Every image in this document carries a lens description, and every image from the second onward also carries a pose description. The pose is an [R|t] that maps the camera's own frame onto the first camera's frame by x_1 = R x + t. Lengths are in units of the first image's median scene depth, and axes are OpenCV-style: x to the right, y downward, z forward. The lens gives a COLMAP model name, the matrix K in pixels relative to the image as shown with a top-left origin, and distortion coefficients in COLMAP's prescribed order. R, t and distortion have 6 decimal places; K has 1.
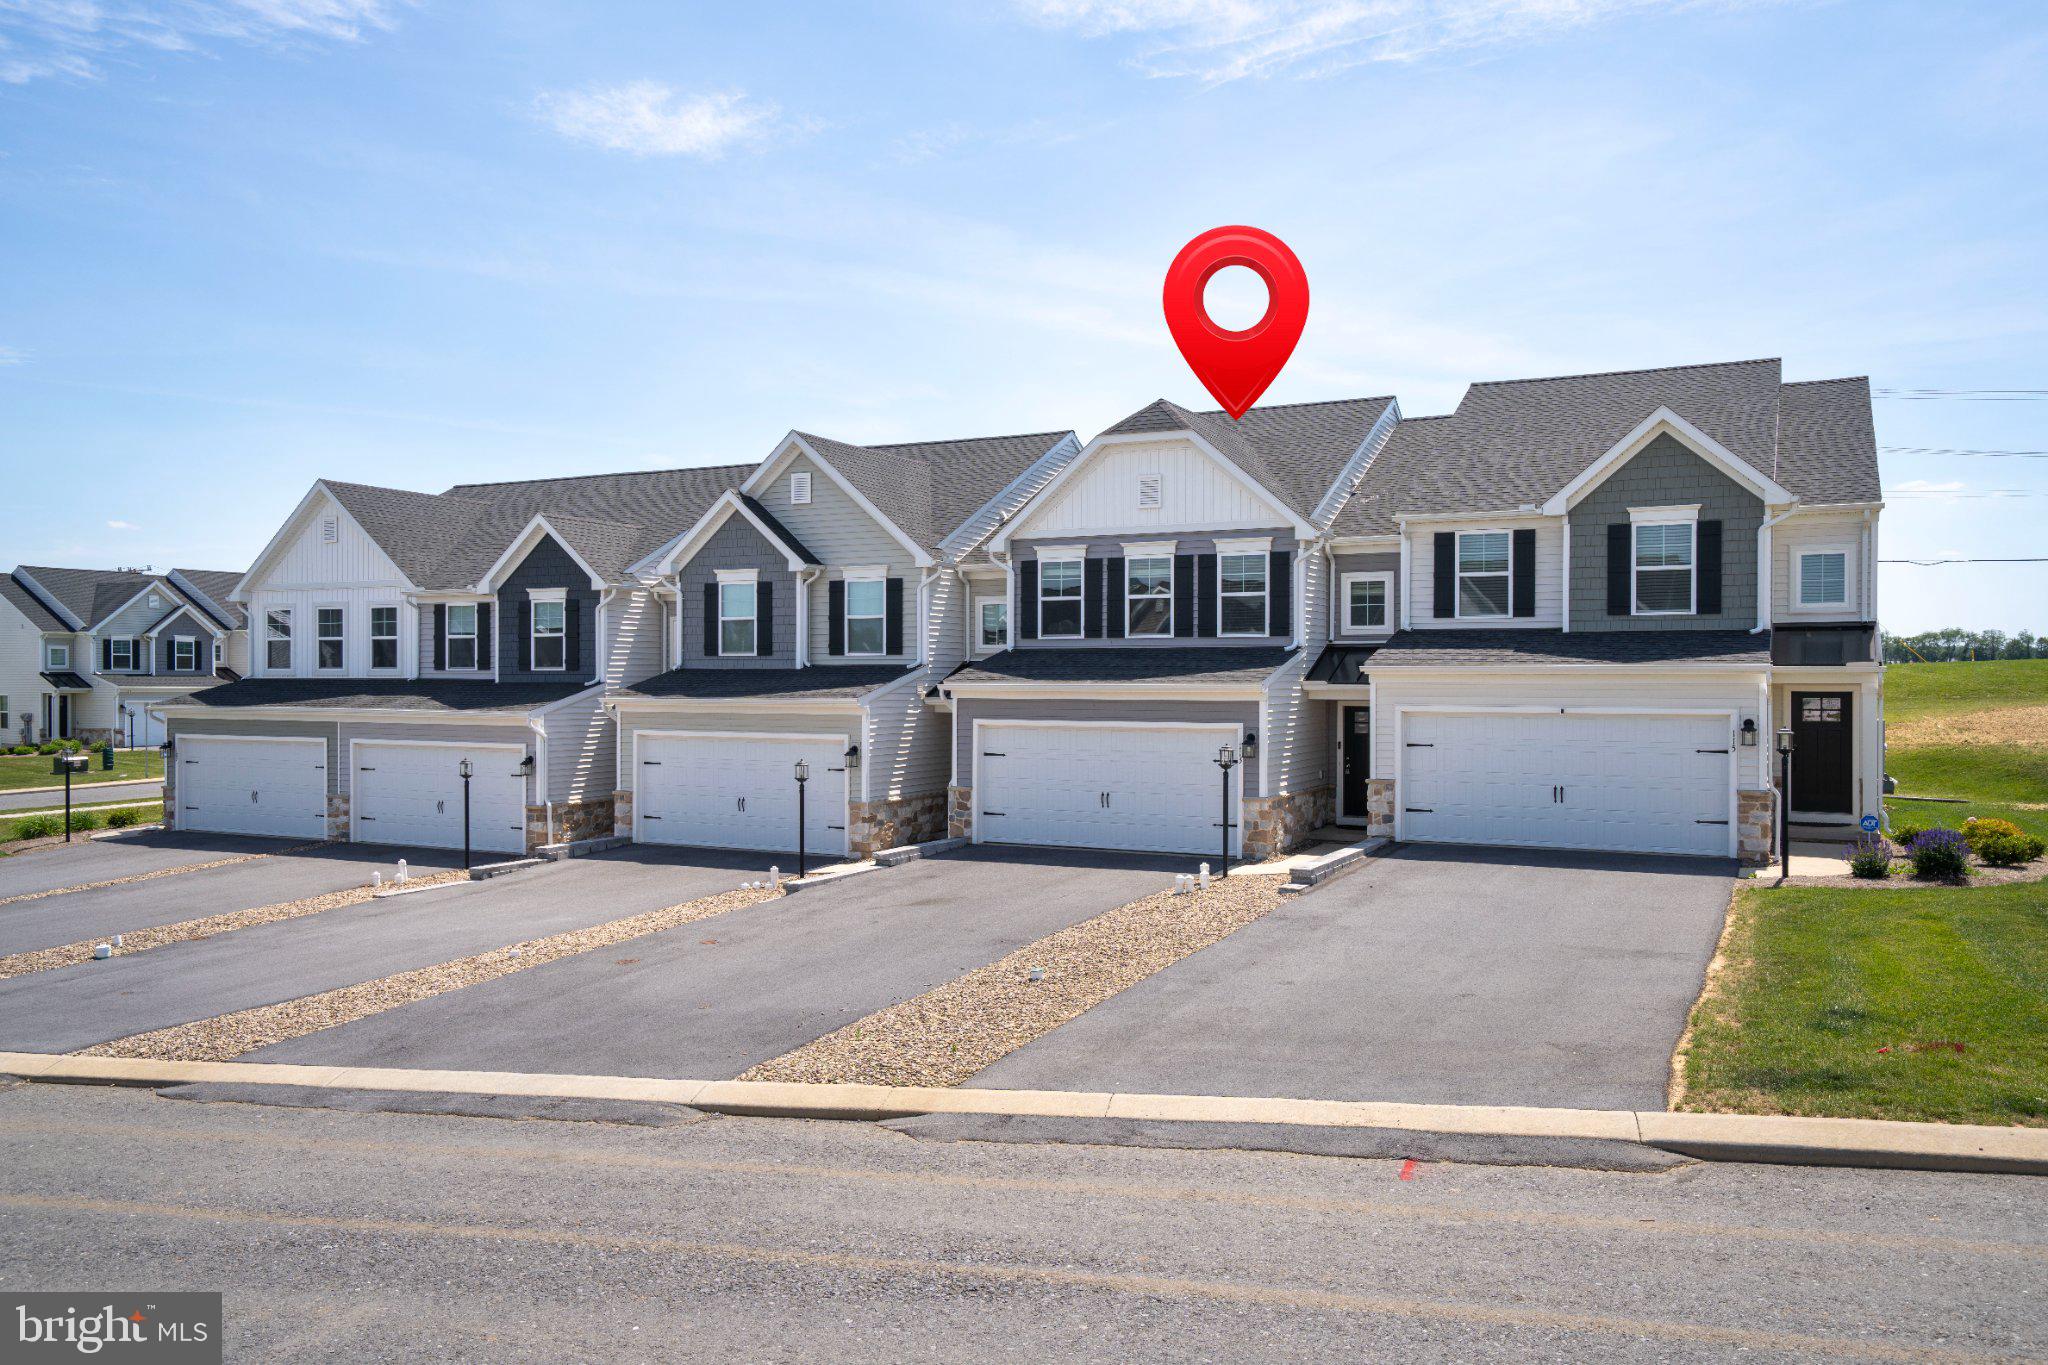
lens RADIAL K [[1557.8, 0, 1020.4], [0, 1557.8, 683.3], [0, 0, 1]] dist [0.024383, 0.001283]
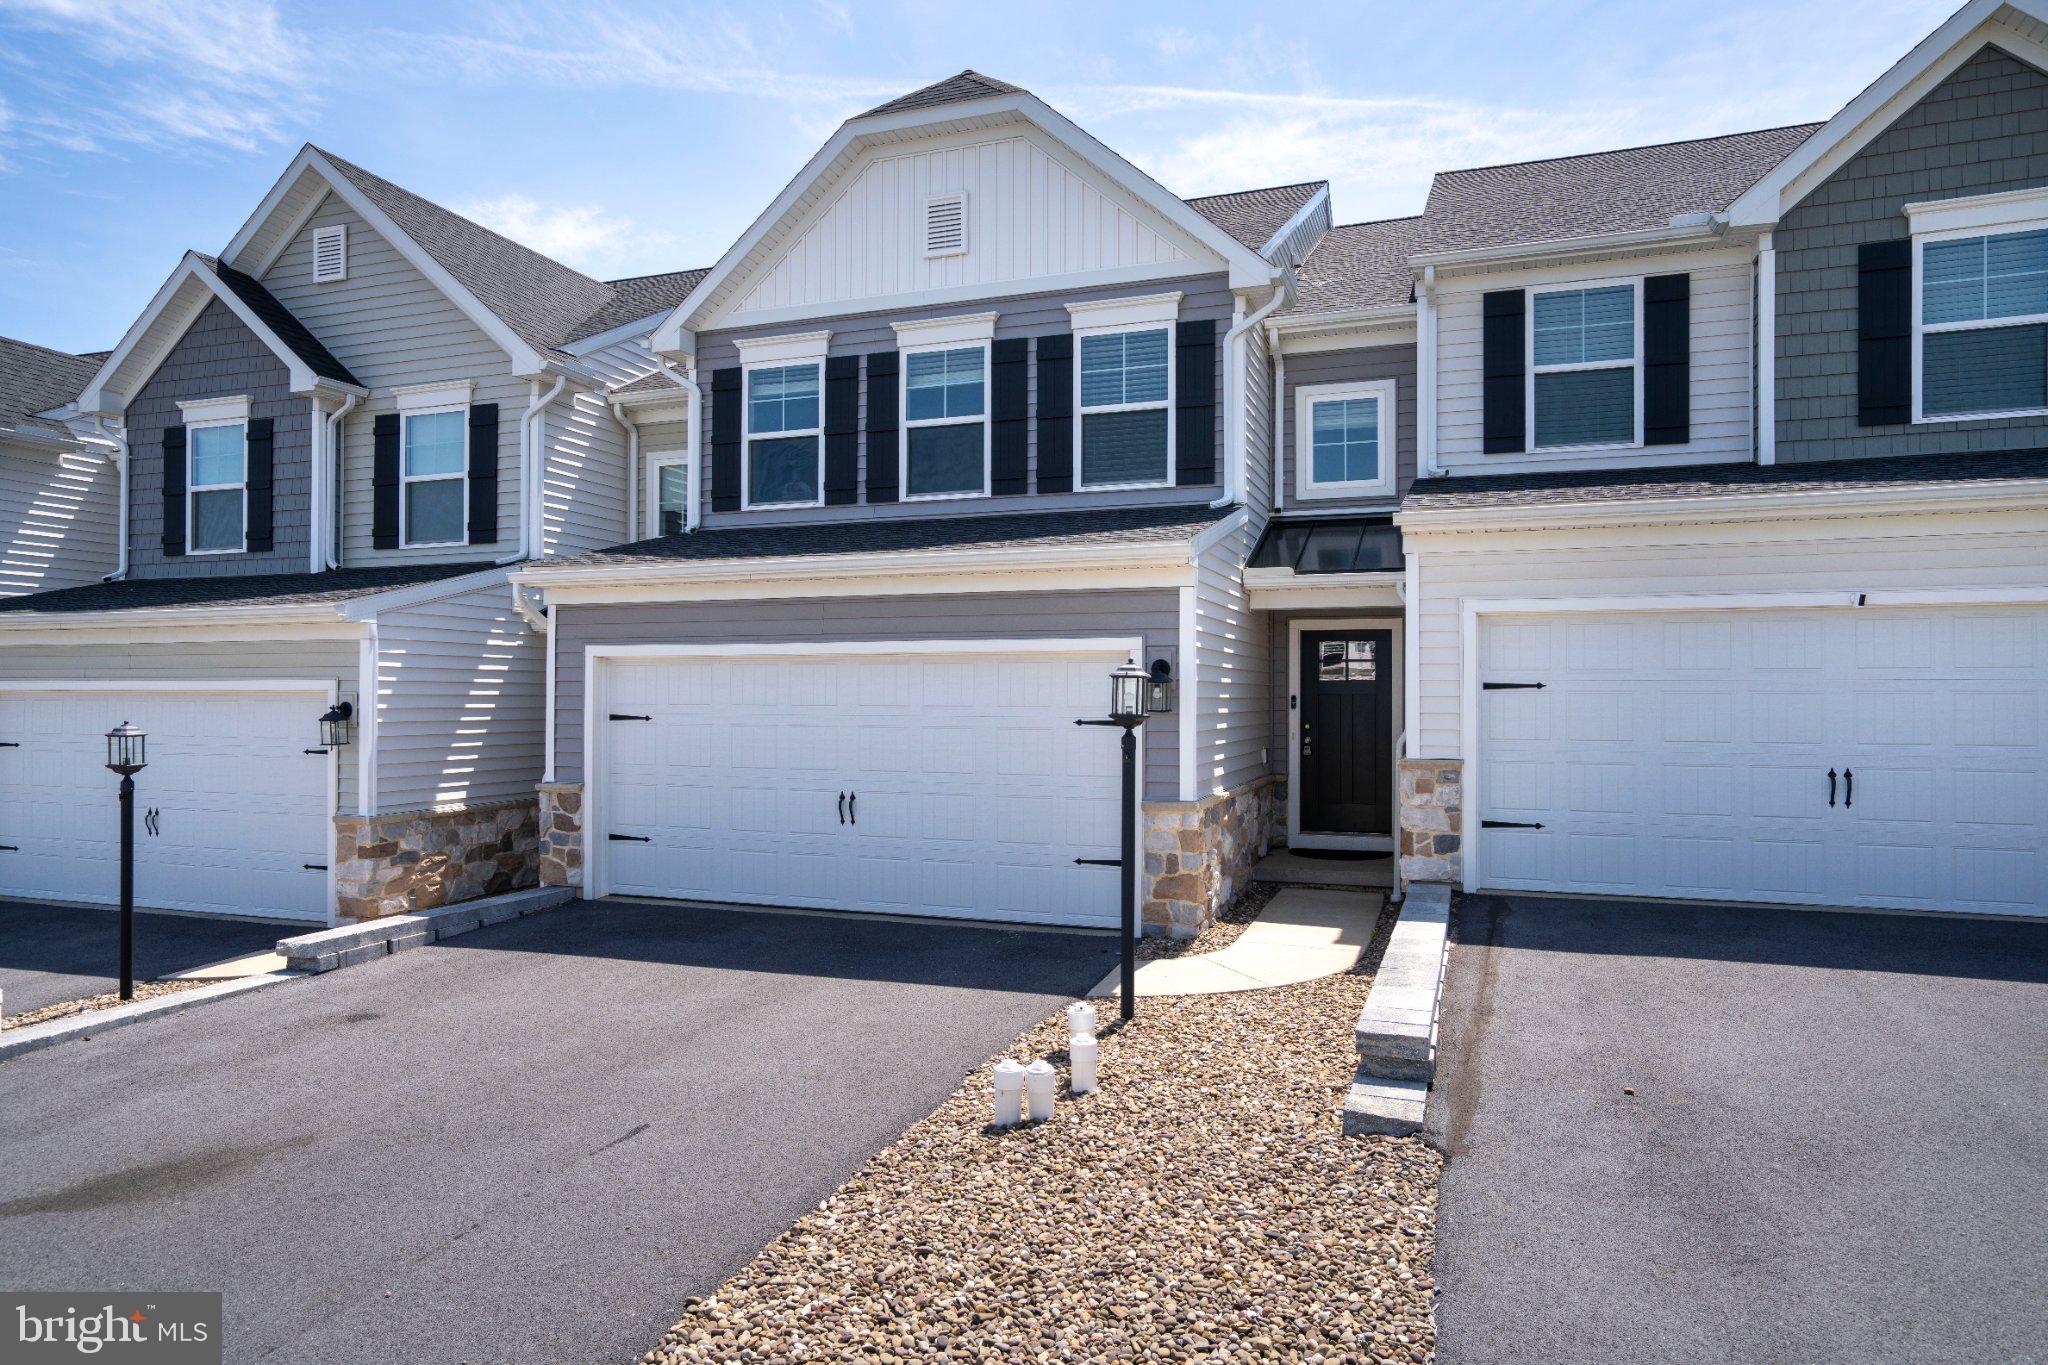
lens RADIAL K [[1269.0, 0, 1021.3], [0, 1269.0, 683.4], [0, 0, 1]] dist [-0.001864, 0.013632]
pose [[0.992767, 0.001933, 0.120042, 0.057464], [-0.000126, 0.999887, -0.015059, 0.040195], [-0.120058, 0.014935, 0.992655, 0.575630]]
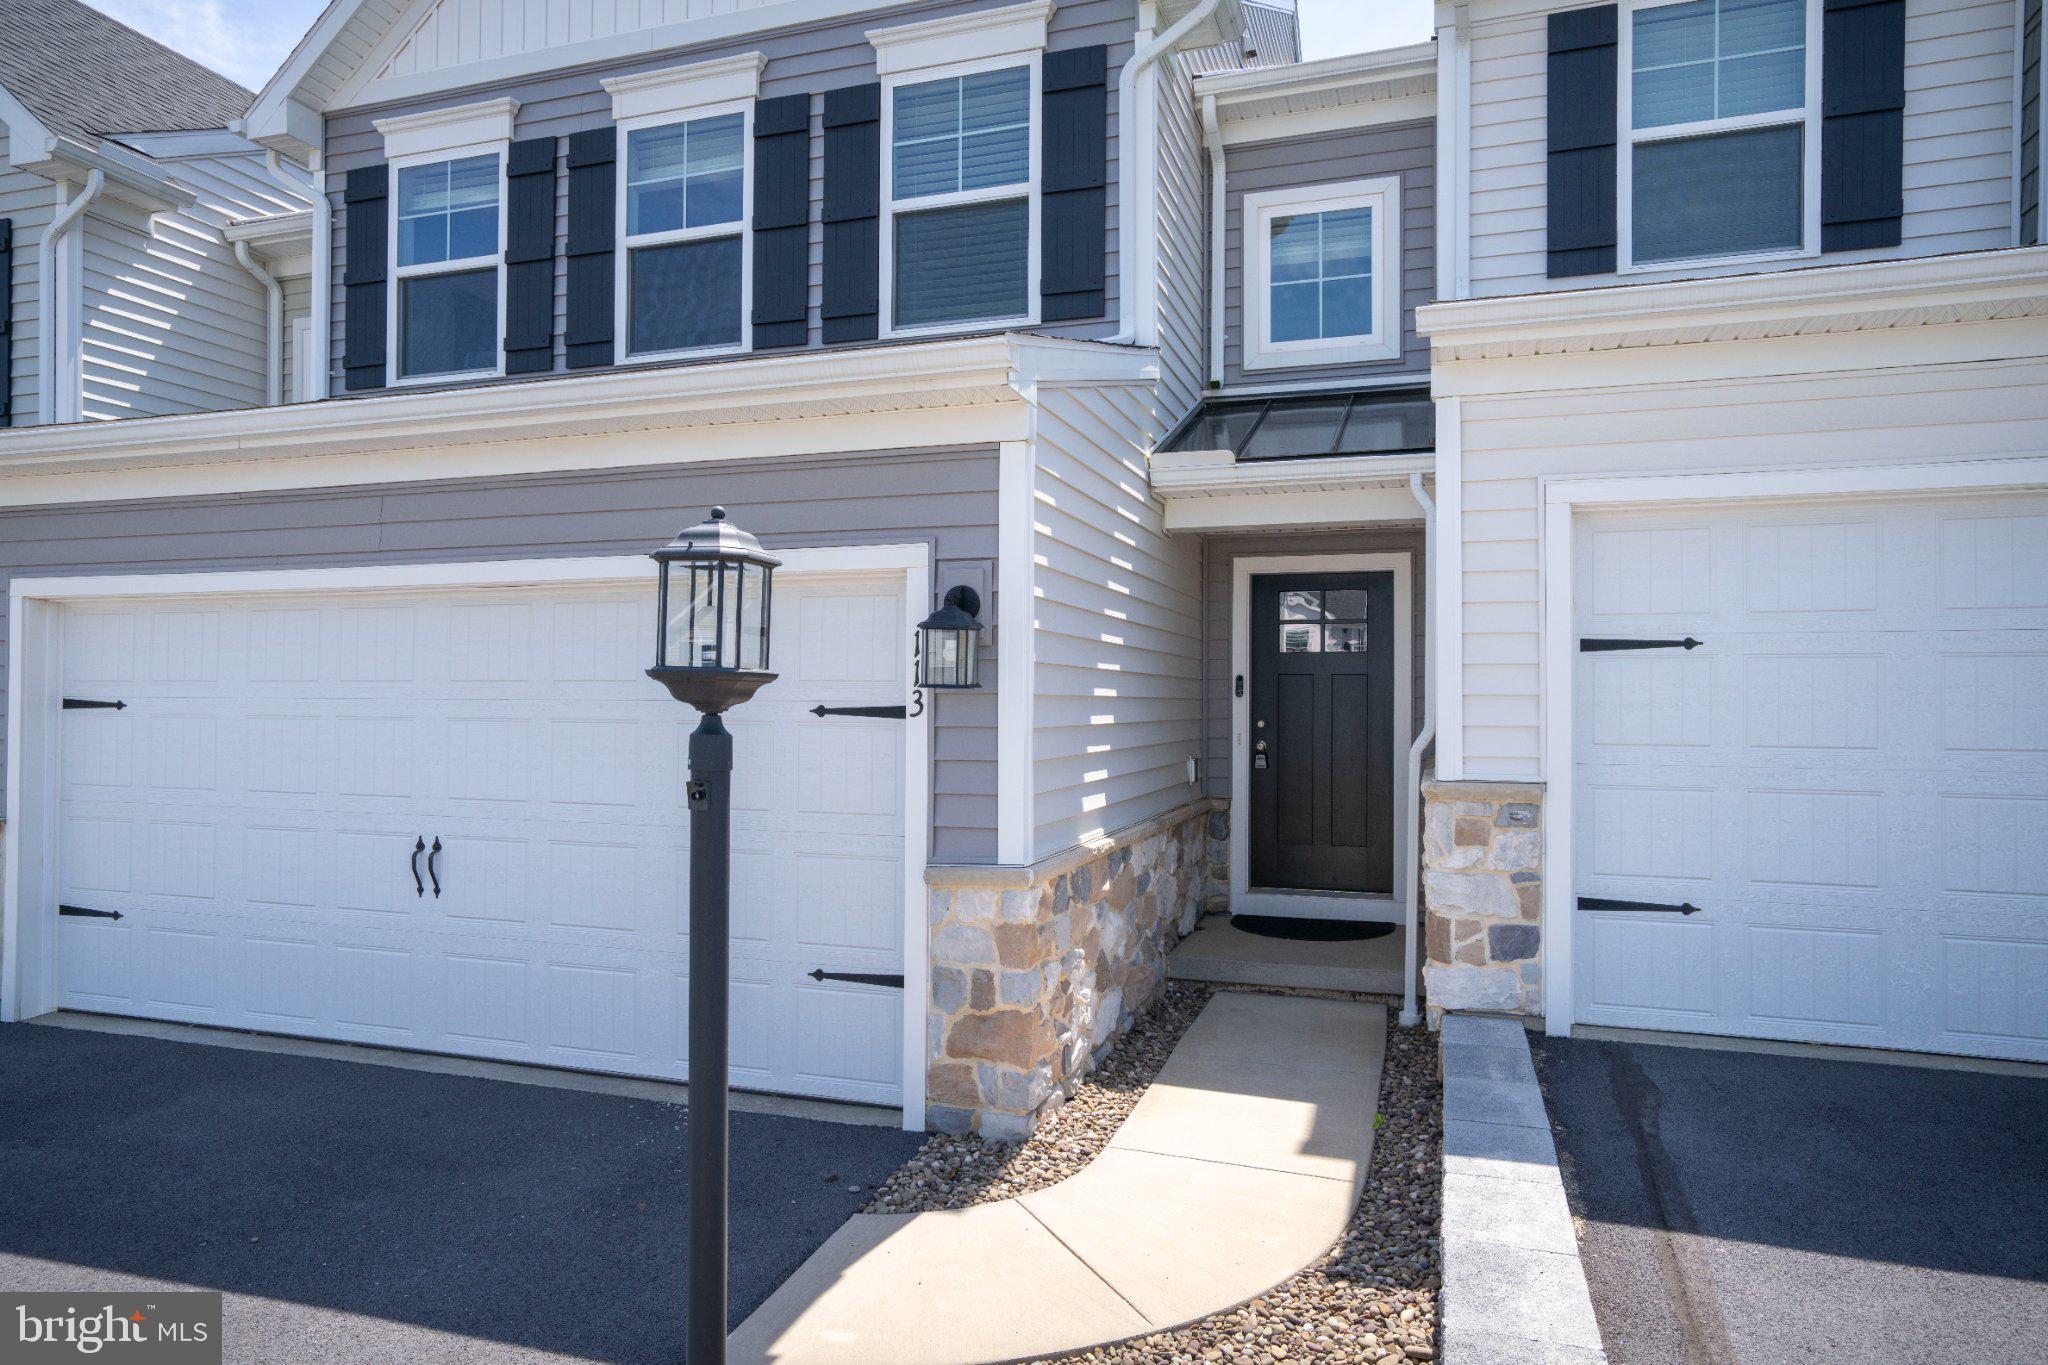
lens RADIAL K [[1269.0, 0, 1014.4], [0, 1269.0, 683.9], [0, 0, 1]] dist [-0.001864, 0.013632]
pose [[0.990291, 0.005624, 0.138899, 0.116597], [-0.003051, 0.999820, -0.018732, 0.045073], [-0.138979, 0.018127, 0.990129, 0.732244]]
